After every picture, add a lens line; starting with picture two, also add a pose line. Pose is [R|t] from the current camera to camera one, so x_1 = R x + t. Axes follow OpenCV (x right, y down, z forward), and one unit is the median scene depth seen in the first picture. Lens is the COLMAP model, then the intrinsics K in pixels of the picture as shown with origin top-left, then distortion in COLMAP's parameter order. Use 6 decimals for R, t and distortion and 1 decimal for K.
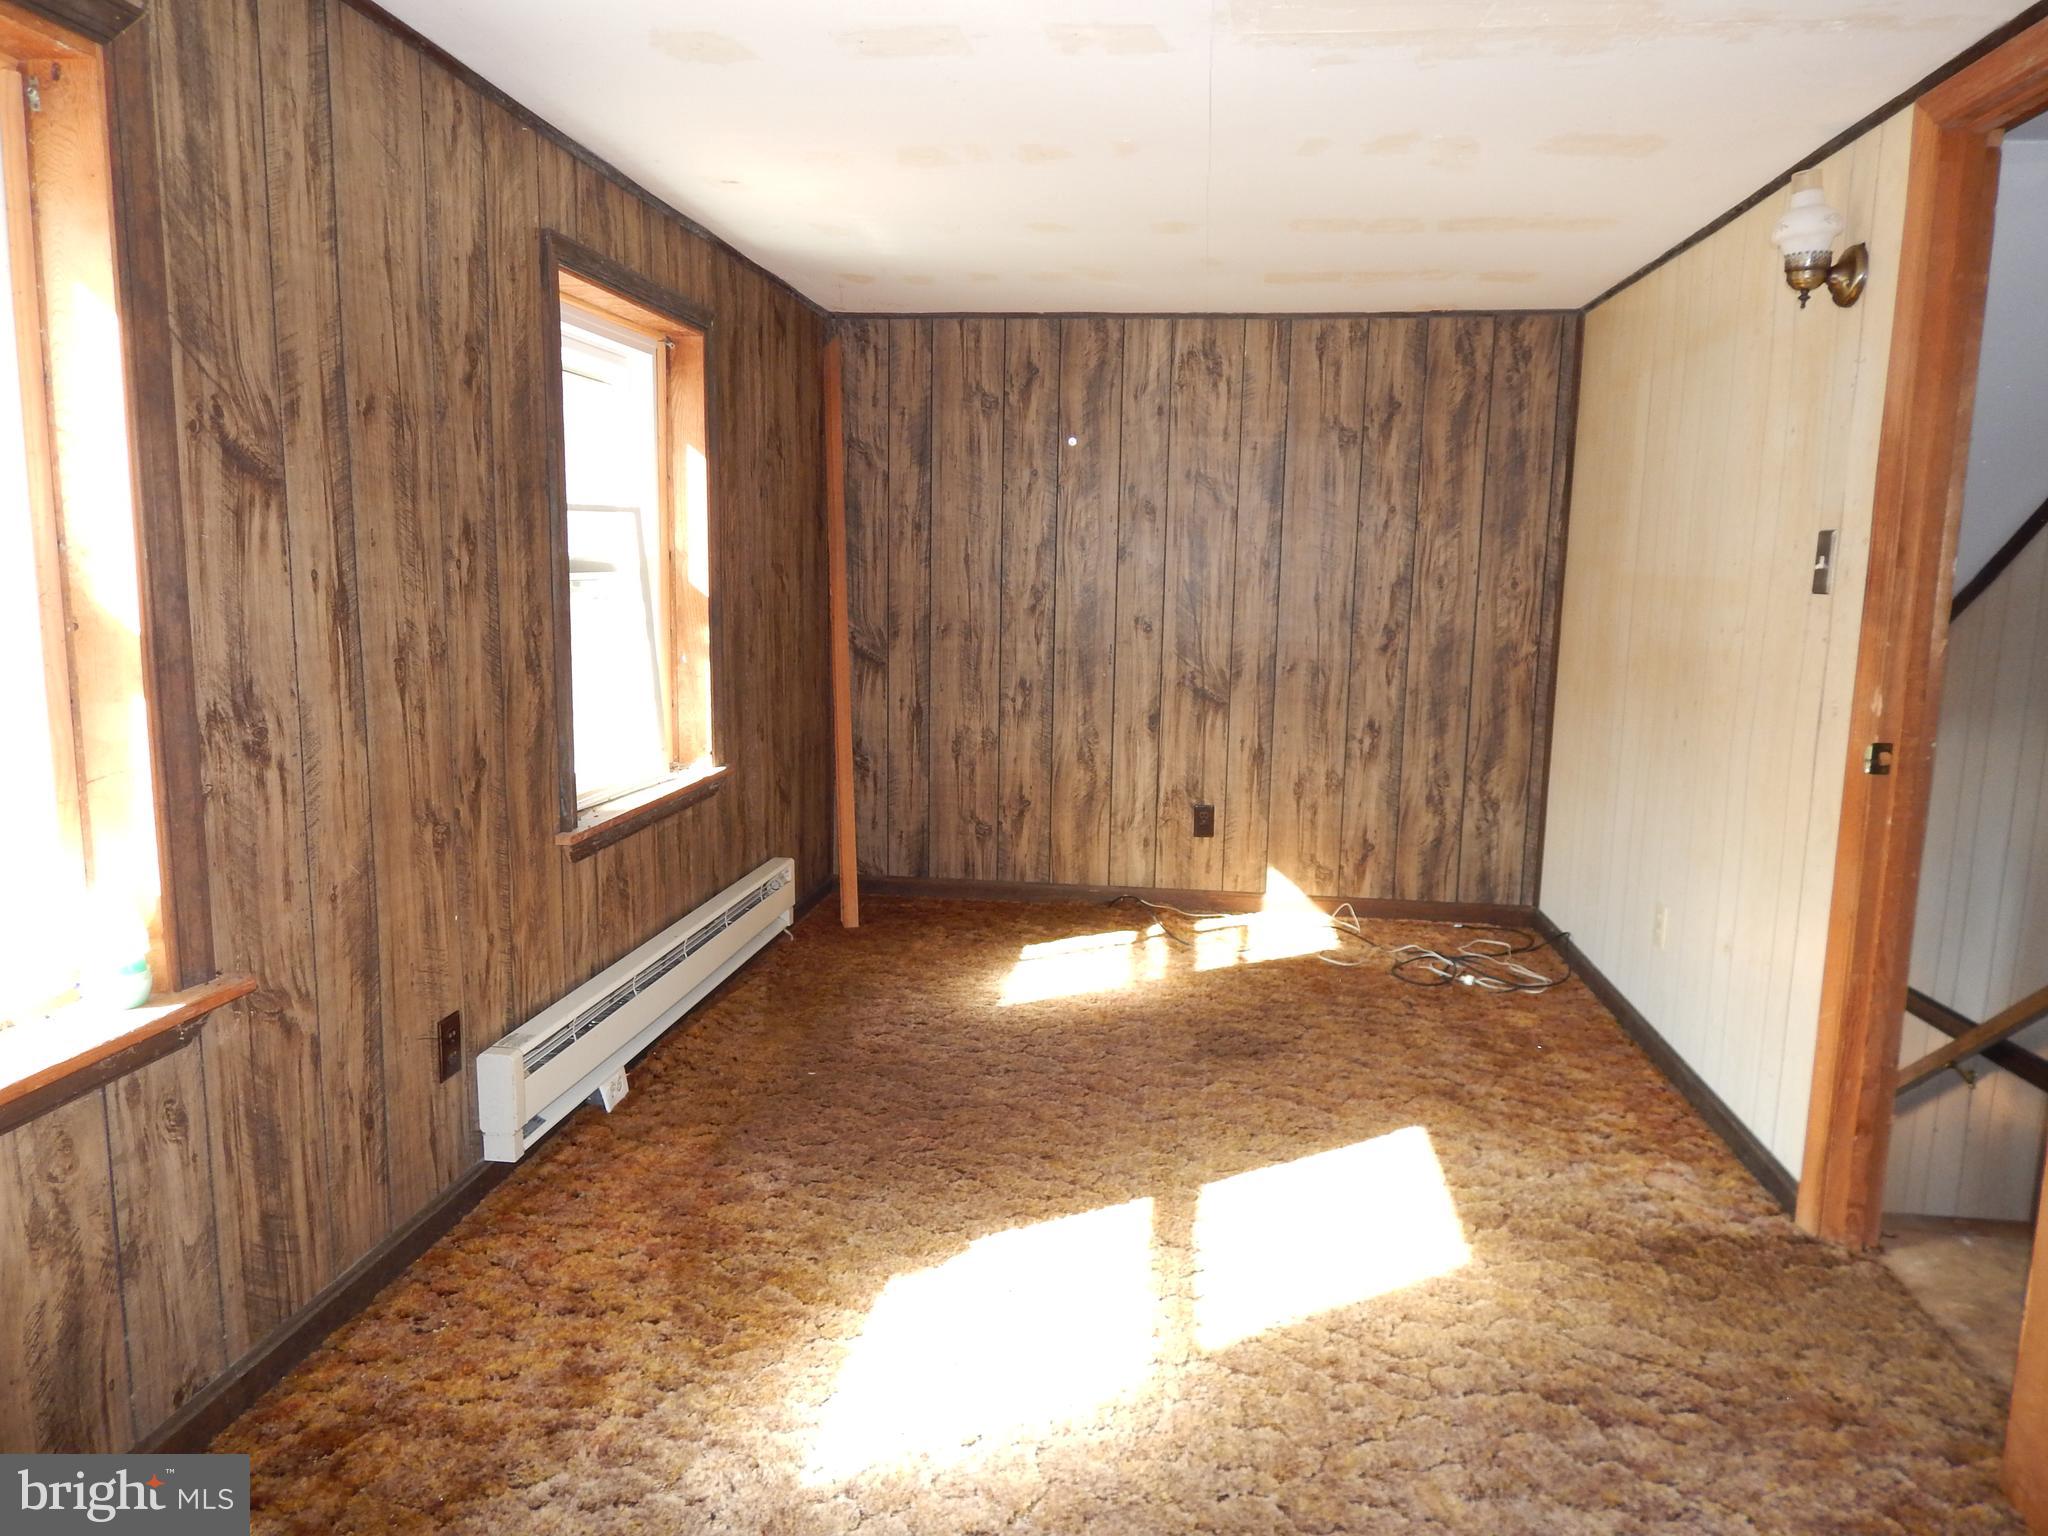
lens RADIAL K [[1363.6, 0, 1029.7], [0, 1363.6, 761.0], [0, 0, 1]] dist [-0.001456, -0.011580]
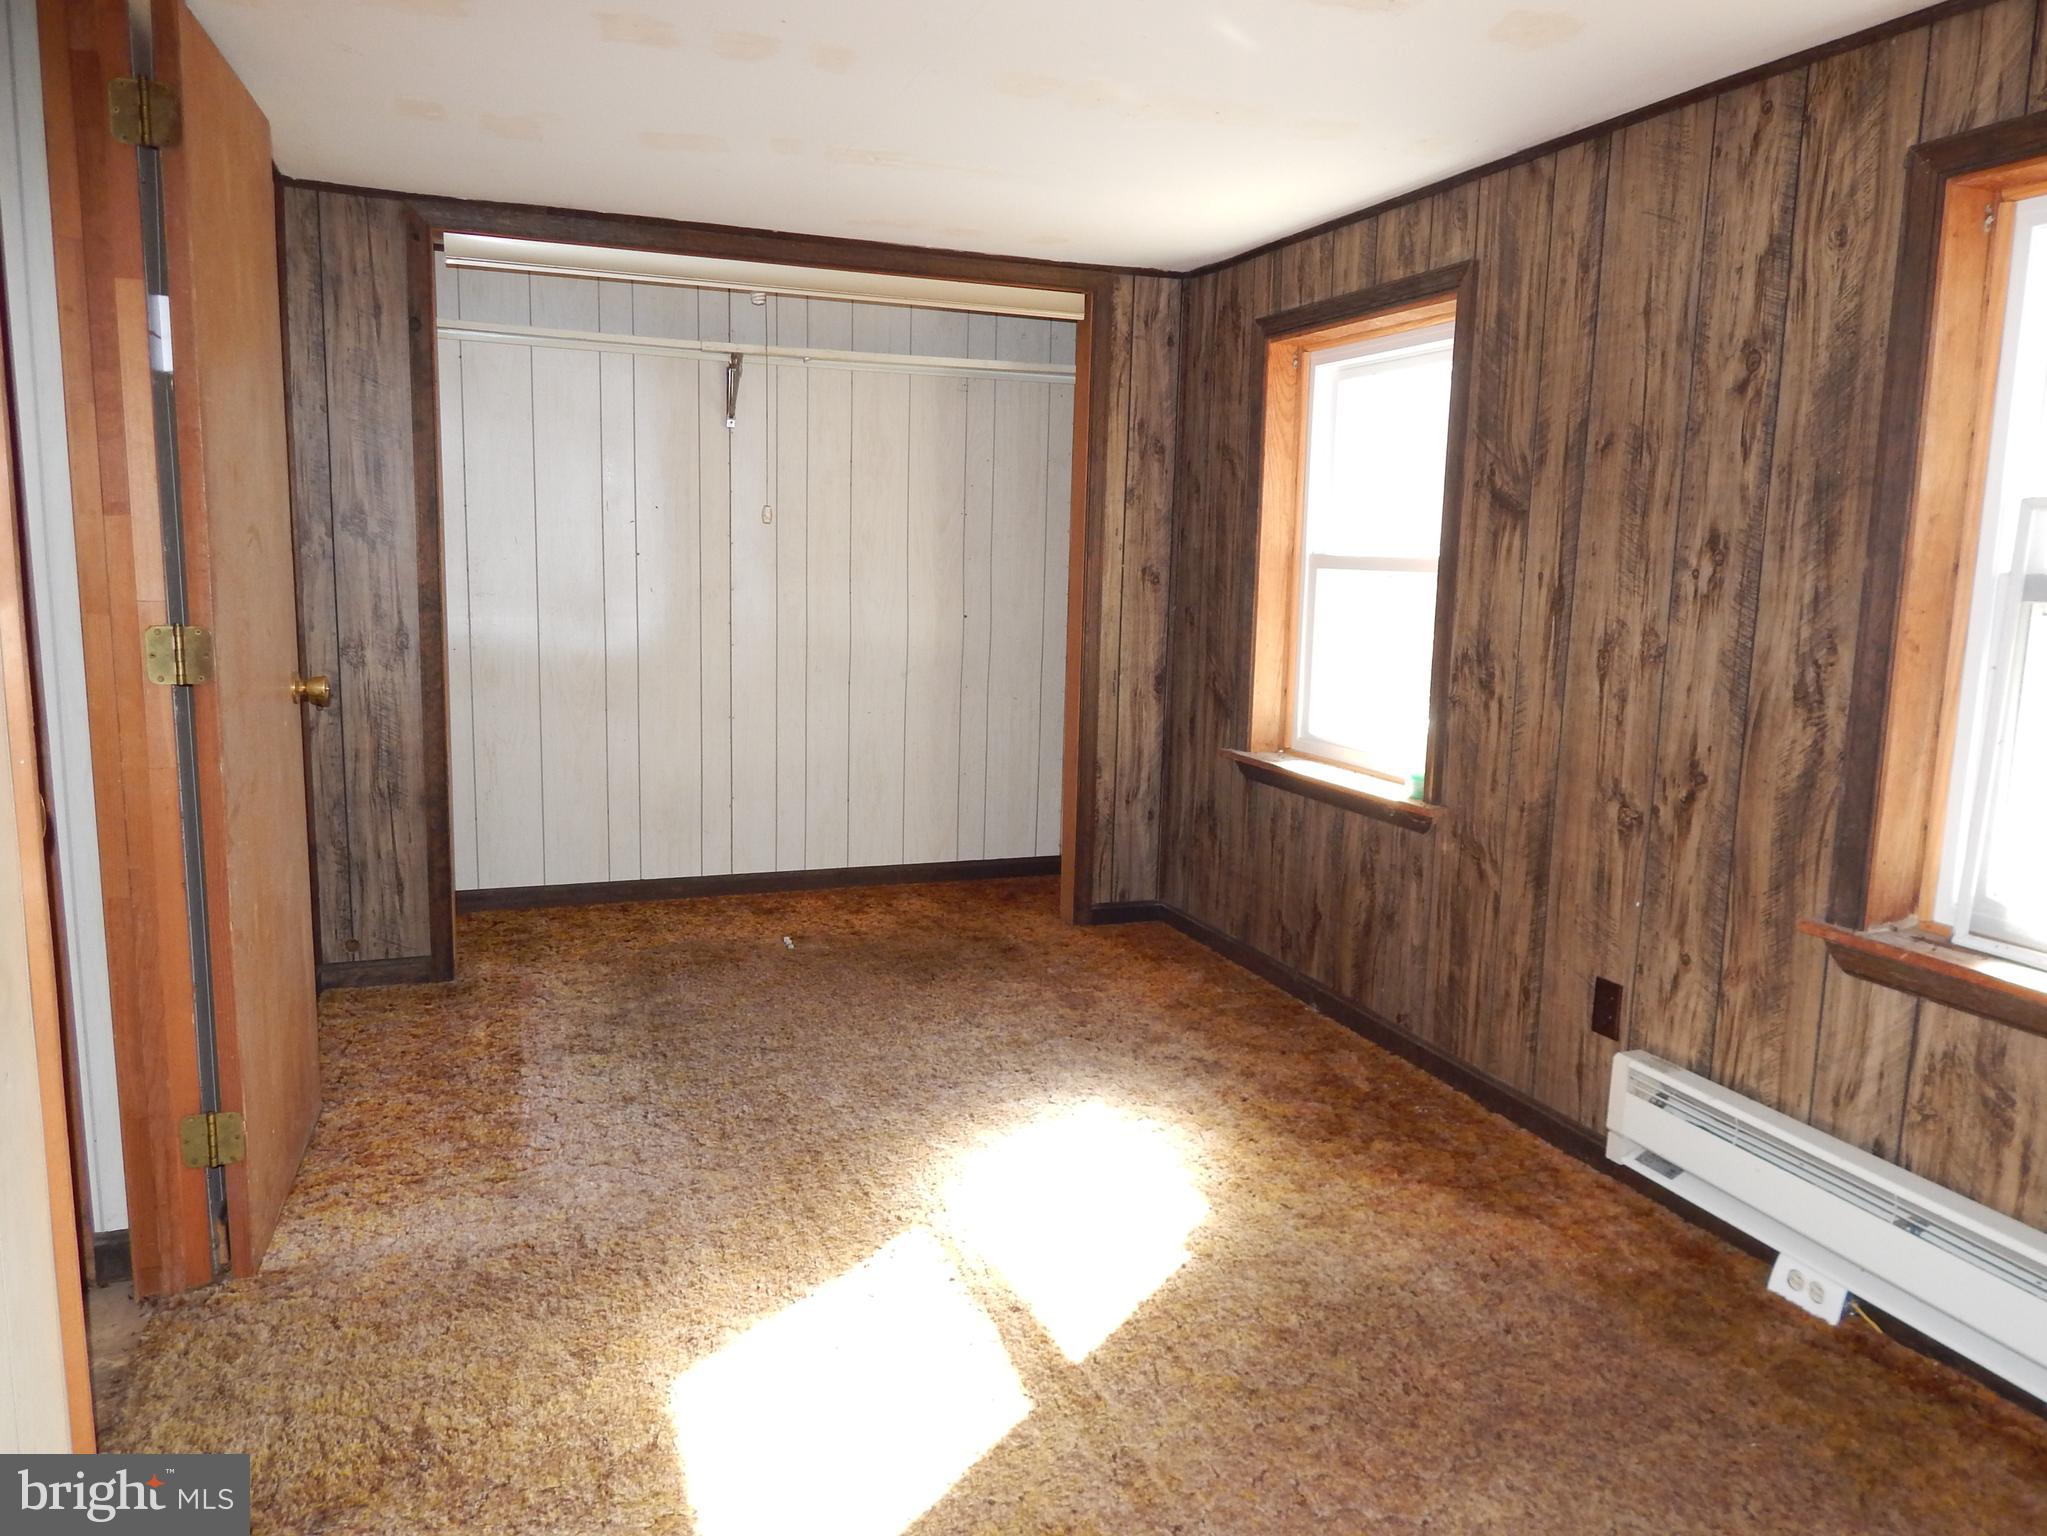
lens RADIAL K [[1362.9, 0, 1029.2], [0, 1362.9, 761.0], [0, 0, 1]] dist [-0.001456, -0.011580]
pose [[-0.881148, 0.028333, -0.471991, 0.561968], [-0.114266, 0.955858, 0.270699, -0.254708], [0.458826, 0.292458, -0.839015, 1.850064]]
